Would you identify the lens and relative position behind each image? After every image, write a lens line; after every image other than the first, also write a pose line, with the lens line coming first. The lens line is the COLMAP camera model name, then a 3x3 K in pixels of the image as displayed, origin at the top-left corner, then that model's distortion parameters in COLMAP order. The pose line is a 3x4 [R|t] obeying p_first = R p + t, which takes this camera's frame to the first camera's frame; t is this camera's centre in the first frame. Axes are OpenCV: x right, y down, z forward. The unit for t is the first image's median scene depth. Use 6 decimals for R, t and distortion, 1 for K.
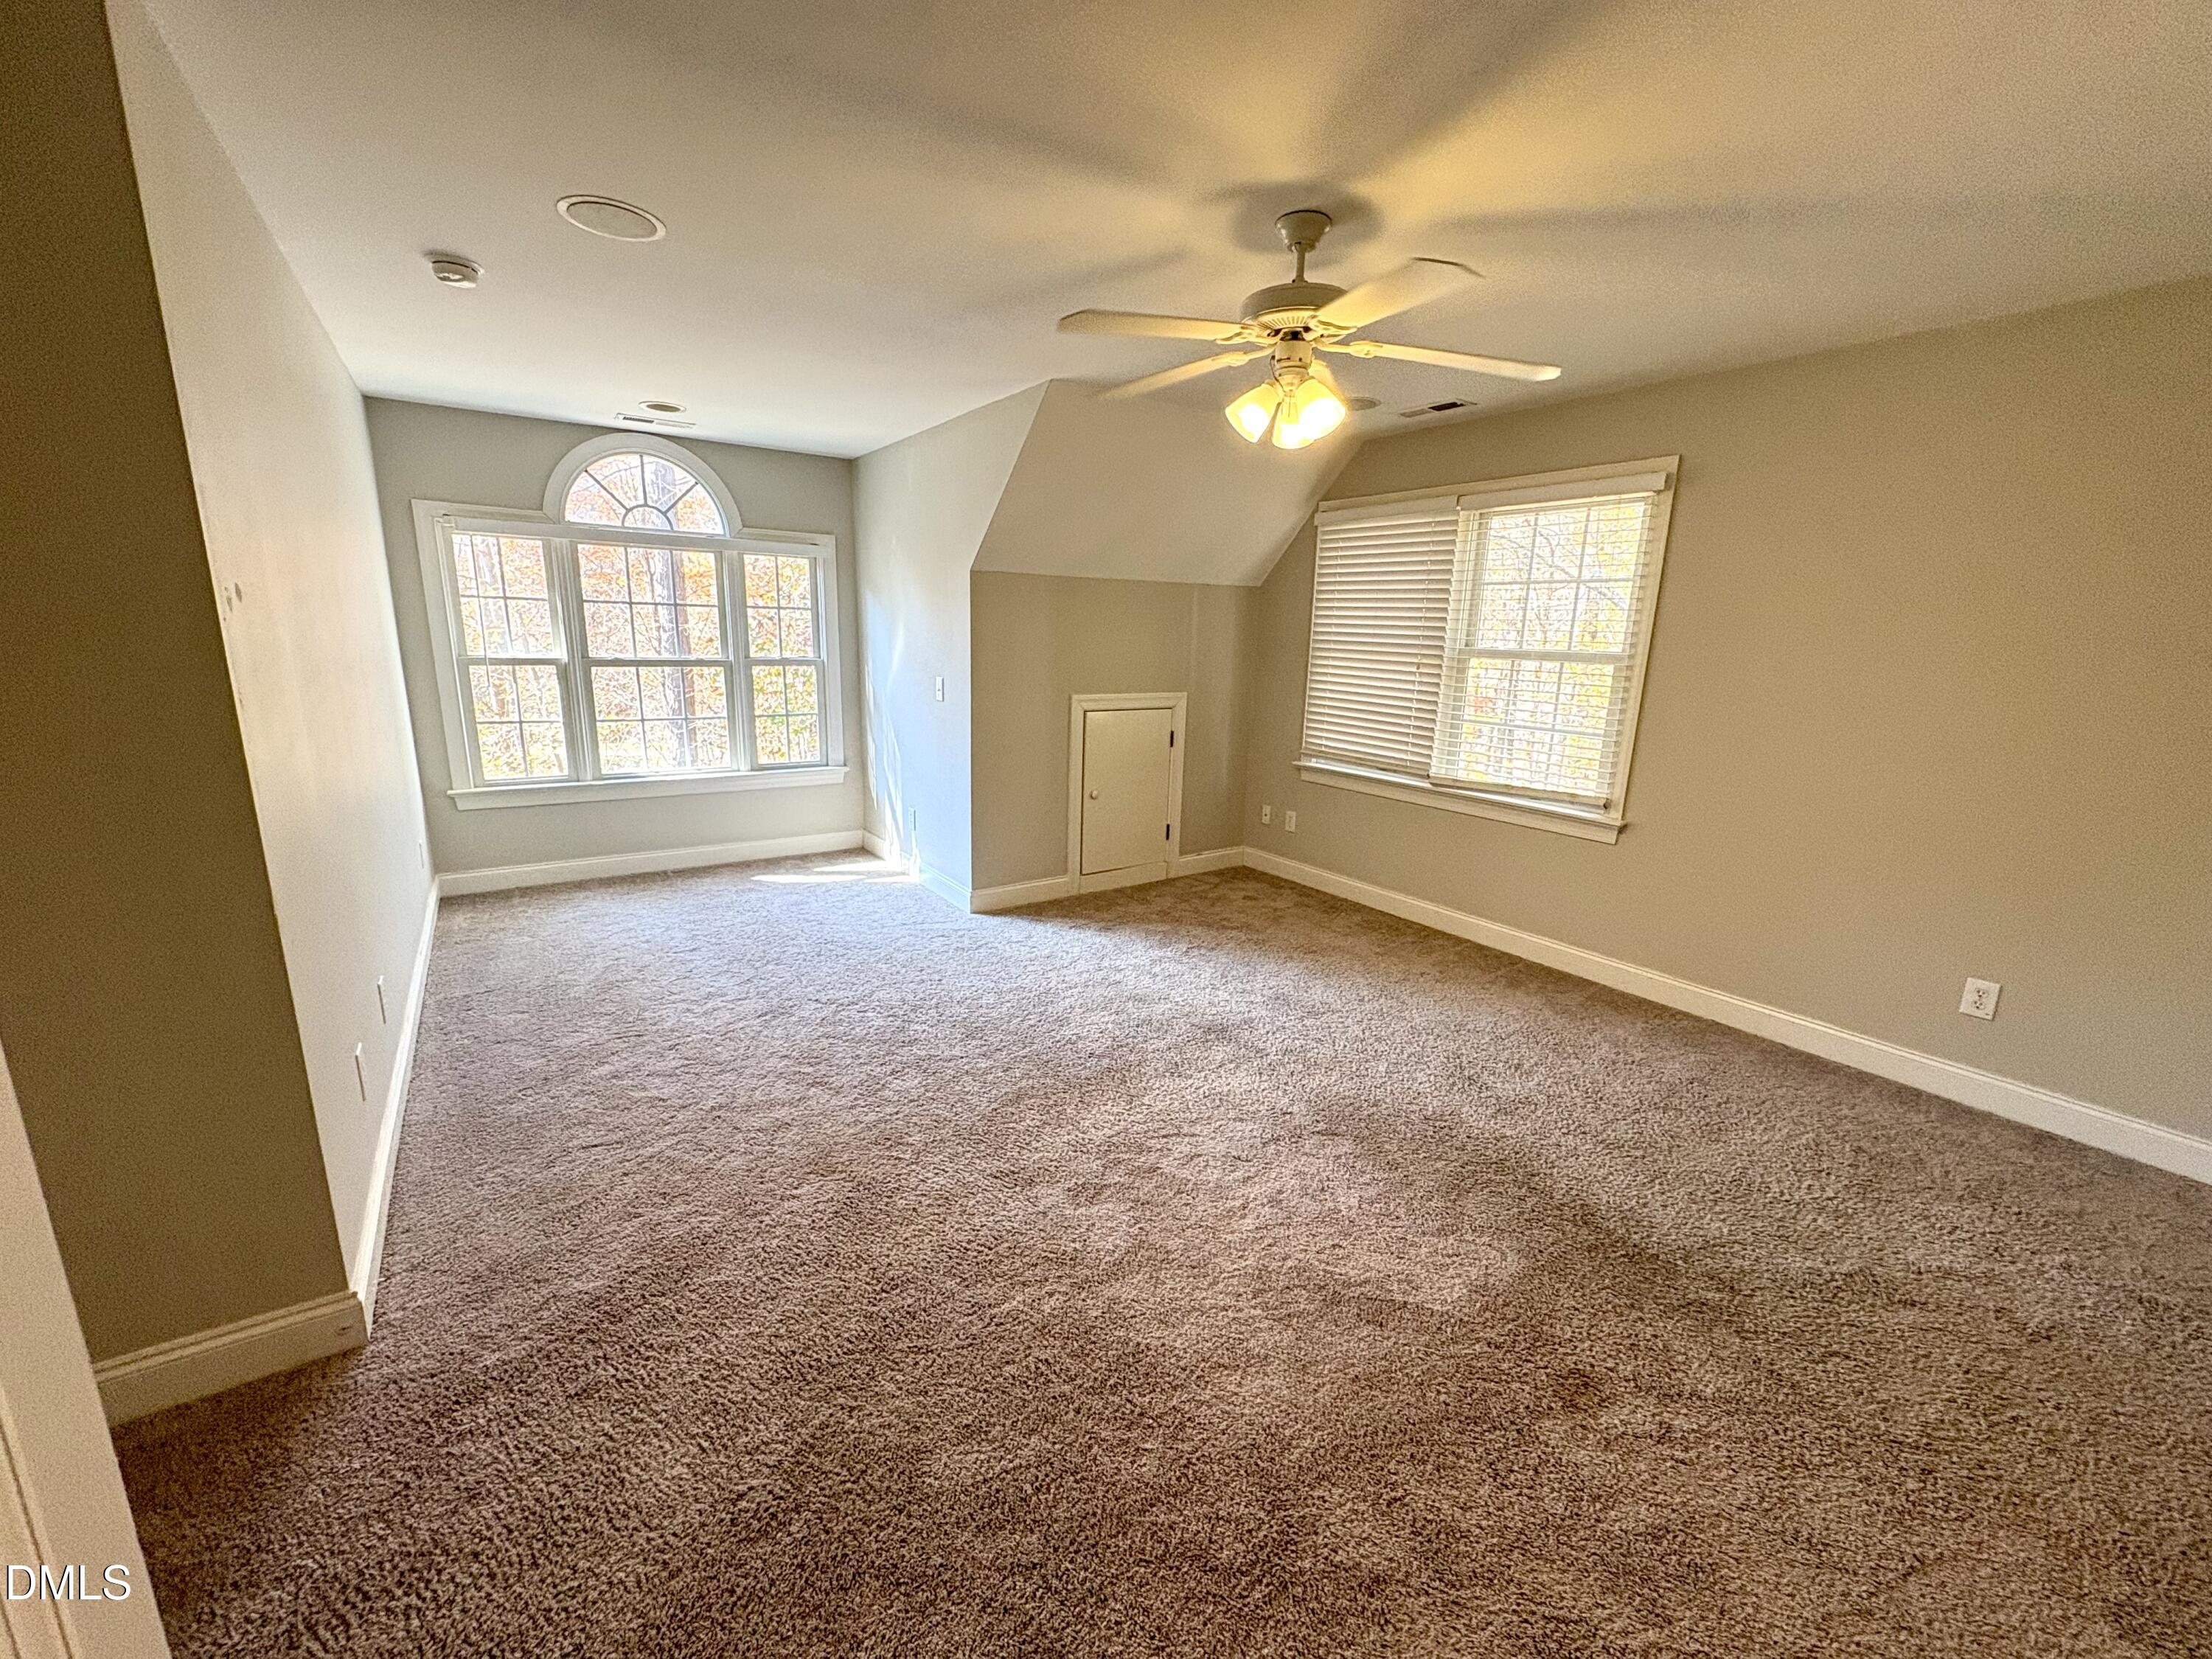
lens RADIAL K [[875.6, 0, 1106.0], [0, 875.6, 829.5], [0, 0, 1]] dist [-0.000037, 0.000257]
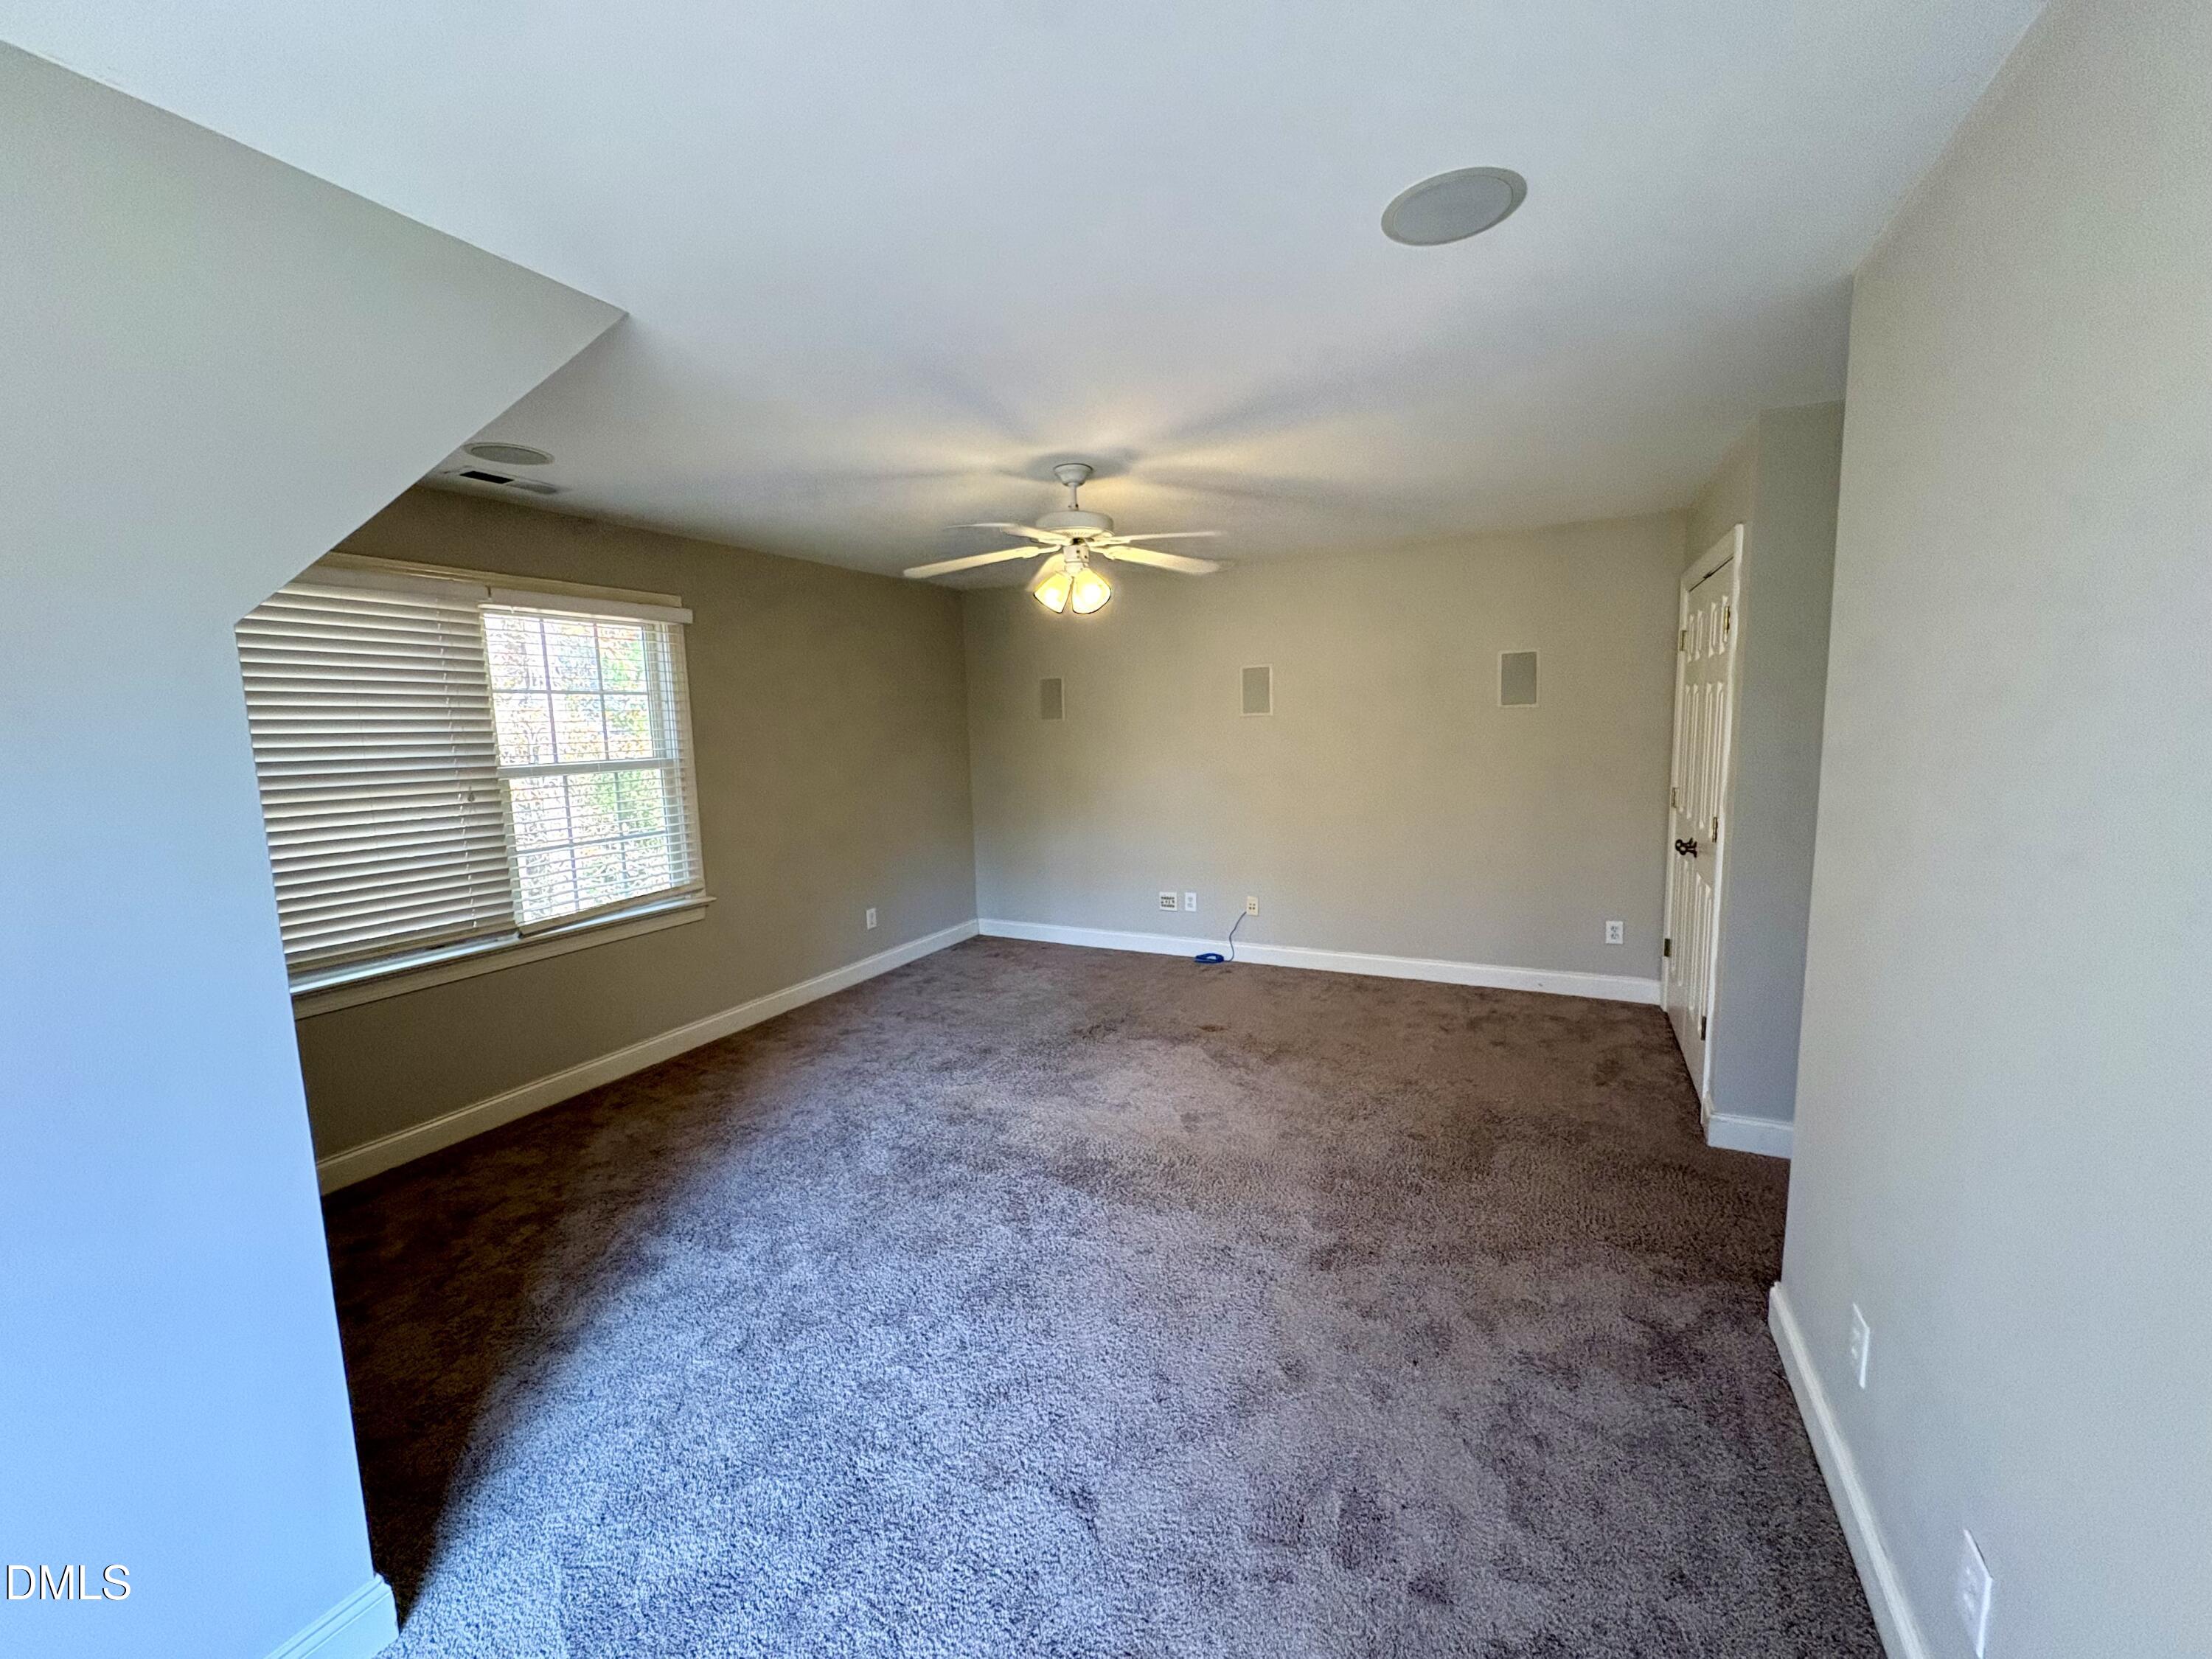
lens RADIAL K [[875.6, 0, 1106.0], [0, 875.6, 829.5], [0, 0, 1]] dist [-0.000037, 0.000257]
pose [[-0.482385, -0.121580, 0.867481, -0.615501], [0.209259, 0.945653, 0.248900, -0.252074], [-0.850597, 0.301594, -0.430727, 0.943057]]
